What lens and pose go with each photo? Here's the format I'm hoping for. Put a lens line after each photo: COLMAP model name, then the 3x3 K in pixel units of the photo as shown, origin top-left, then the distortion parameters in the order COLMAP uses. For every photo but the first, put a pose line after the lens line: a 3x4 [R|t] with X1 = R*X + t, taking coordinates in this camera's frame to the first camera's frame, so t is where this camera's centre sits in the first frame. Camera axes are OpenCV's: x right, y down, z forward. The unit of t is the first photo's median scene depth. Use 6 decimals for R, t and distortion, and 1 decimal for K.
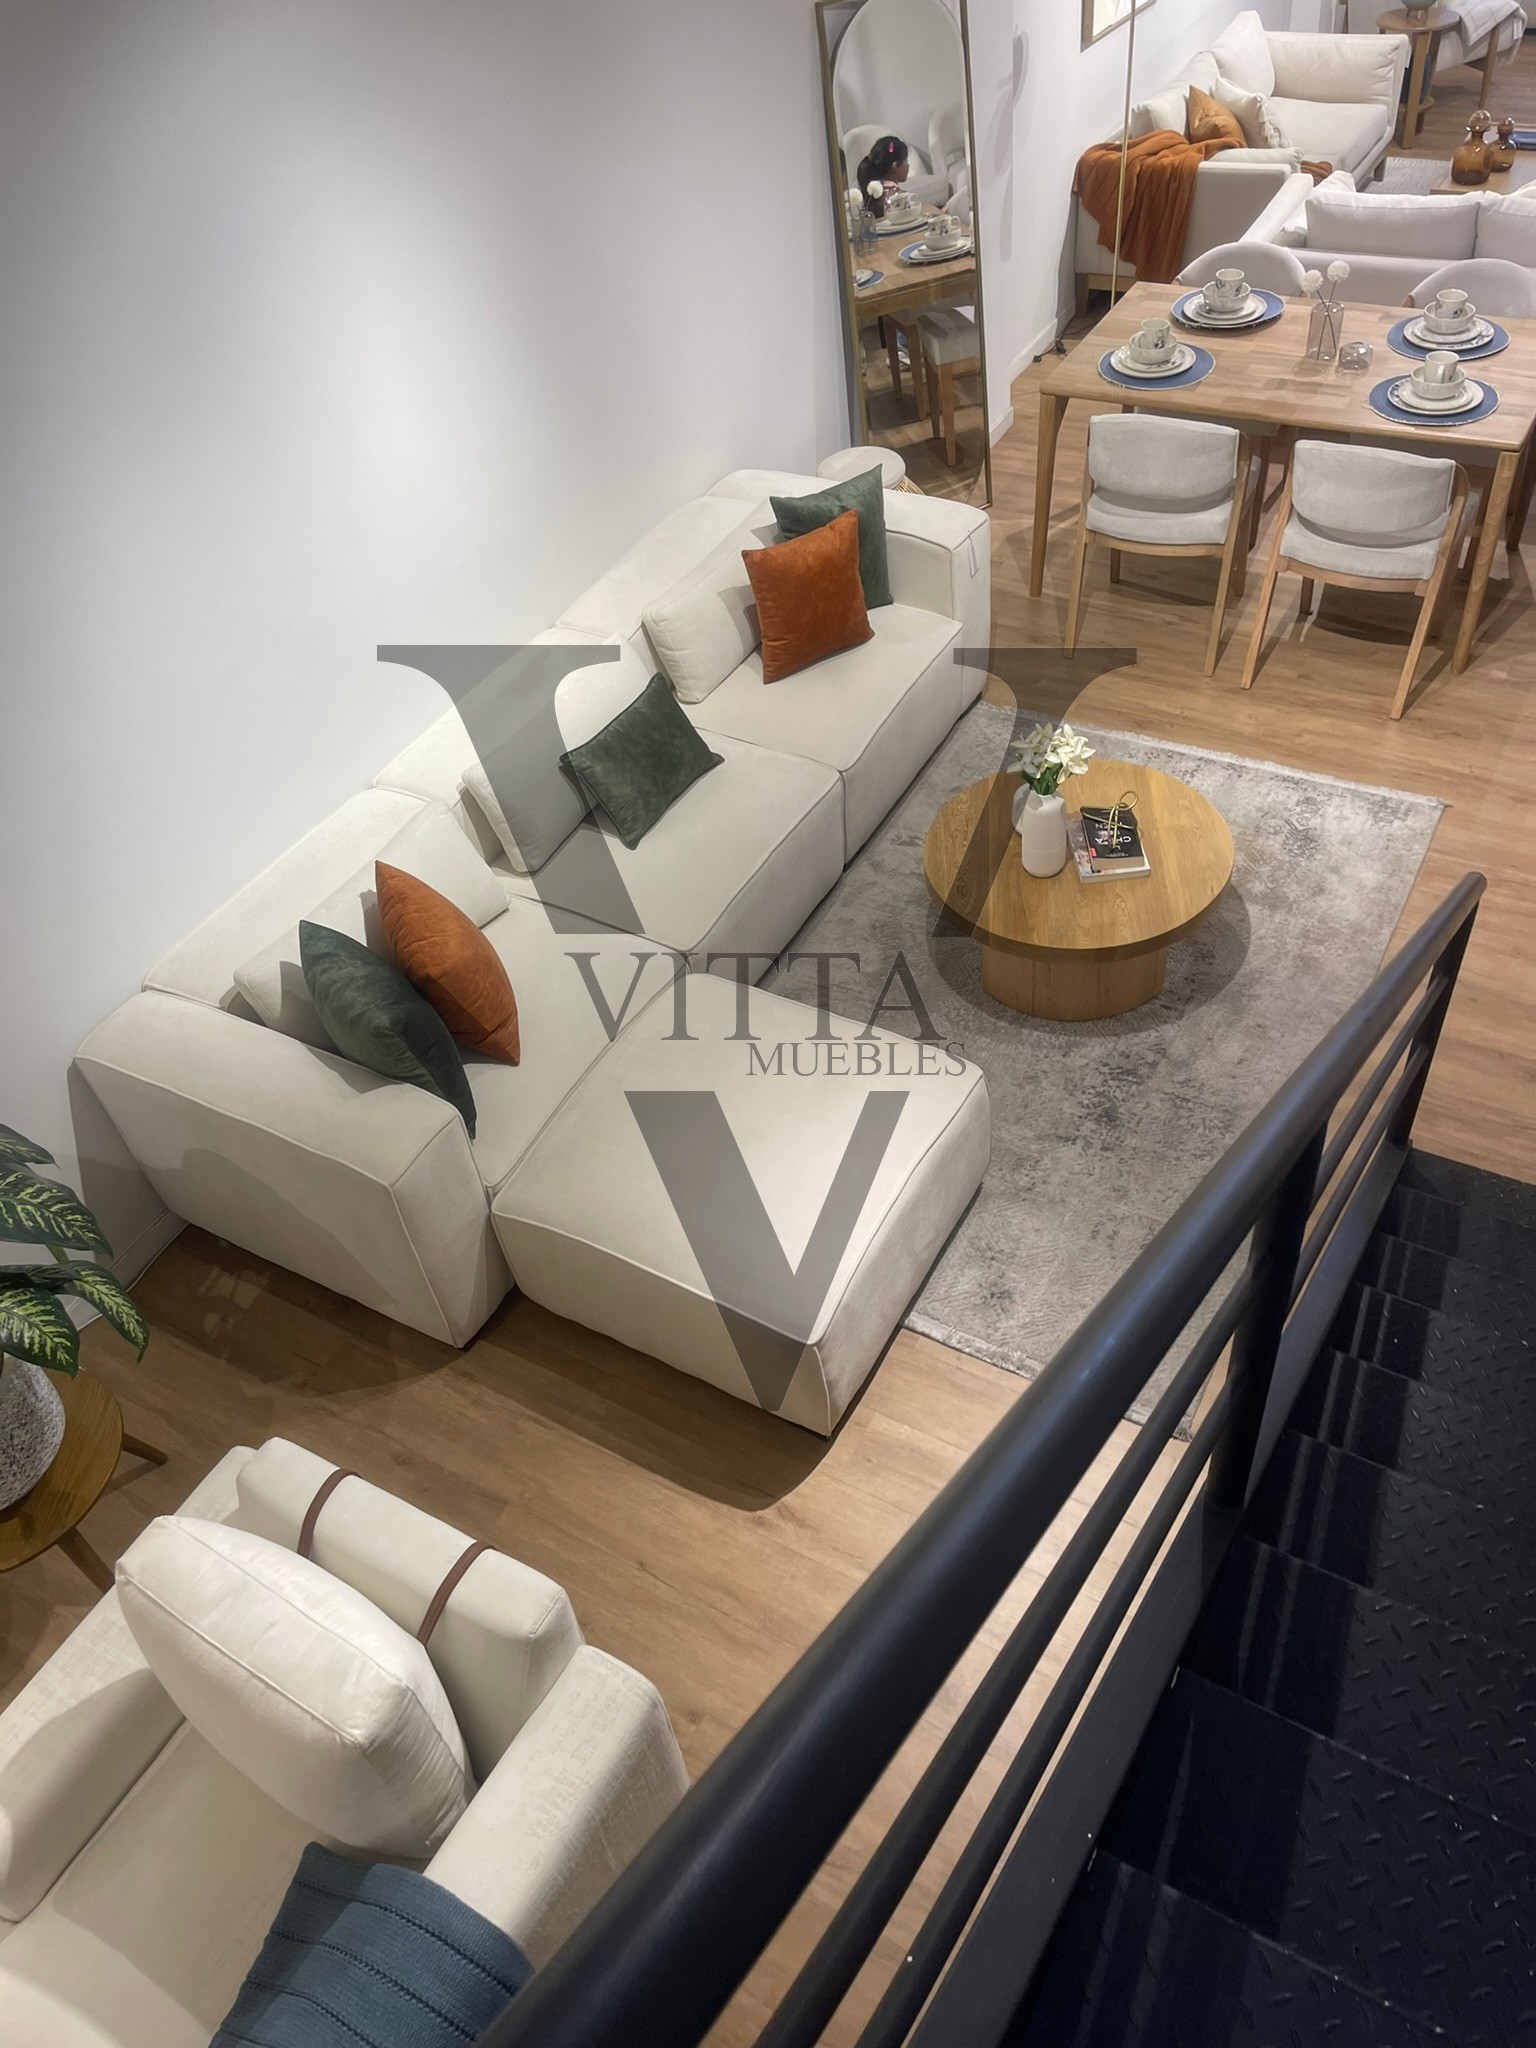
lens RADIAL K [[1549.0, 0, 769.2], [0, 1549.0, 1047.3], [0, 0, 1]] dist [0.068909, -0.057522]
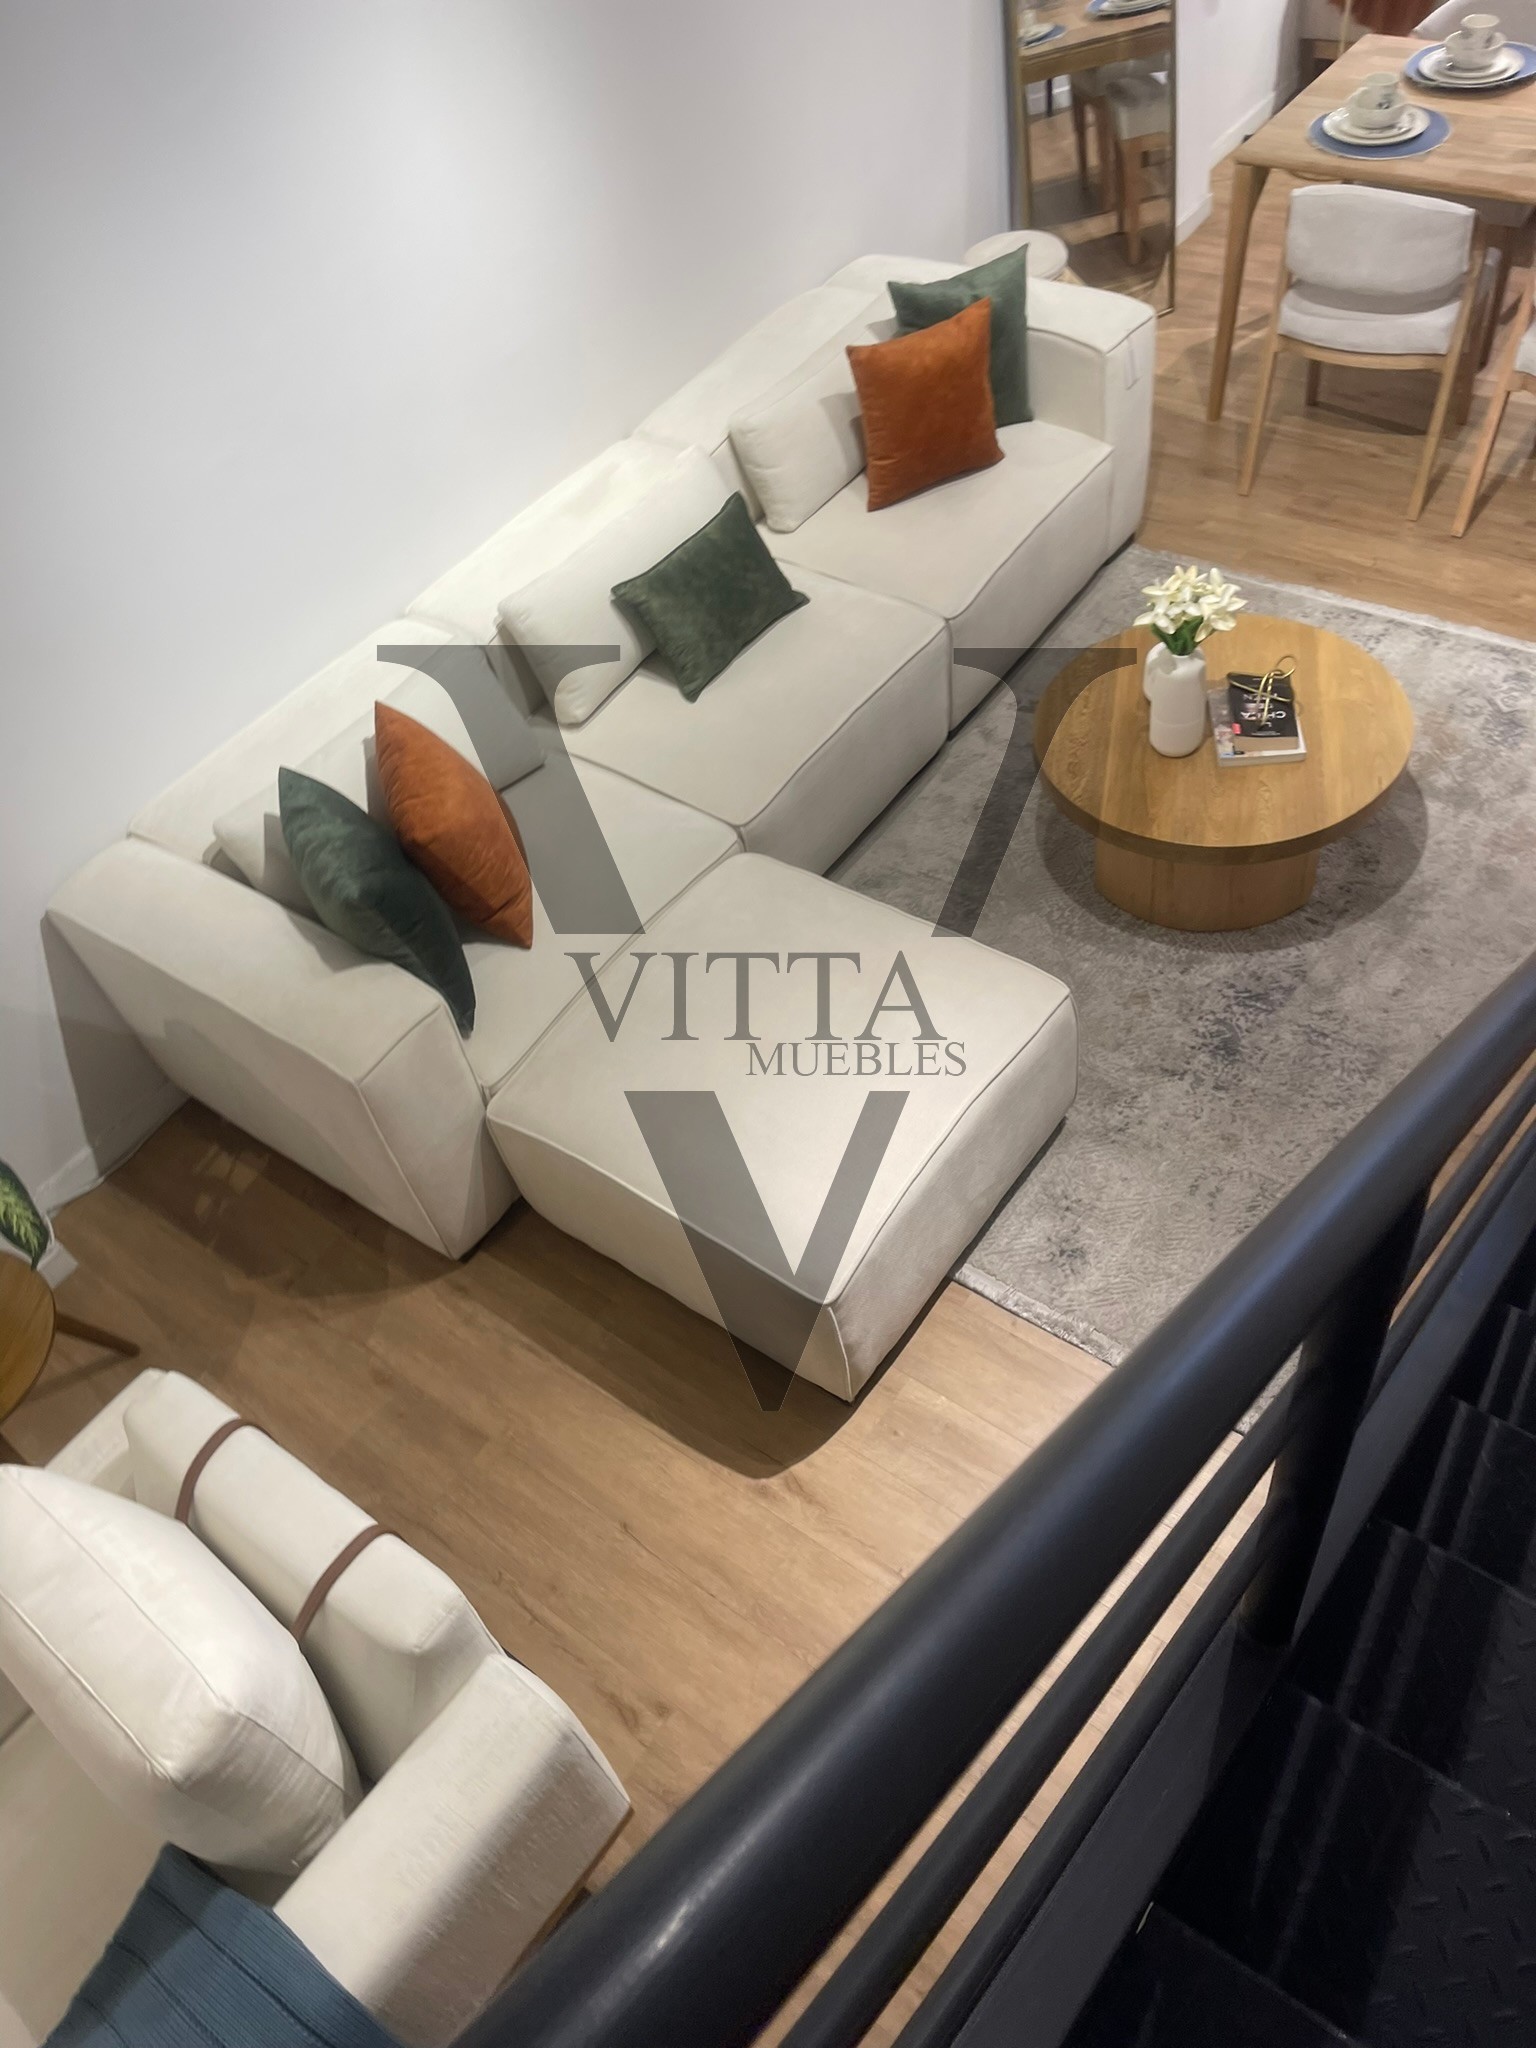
lens RADIAL K [[1535.6, 0, 762.2], [0, 1535.6, 1056.0], [0, 0, 1]] dist [0.073775, -0.094234]
pose [[0.991409, 0.069261, -0.110959, 0.065081], [-0.058664, 0.993644, 0.096079, -0.018223], [0.116908, -0.088744, 0.989170, 0.150893]]
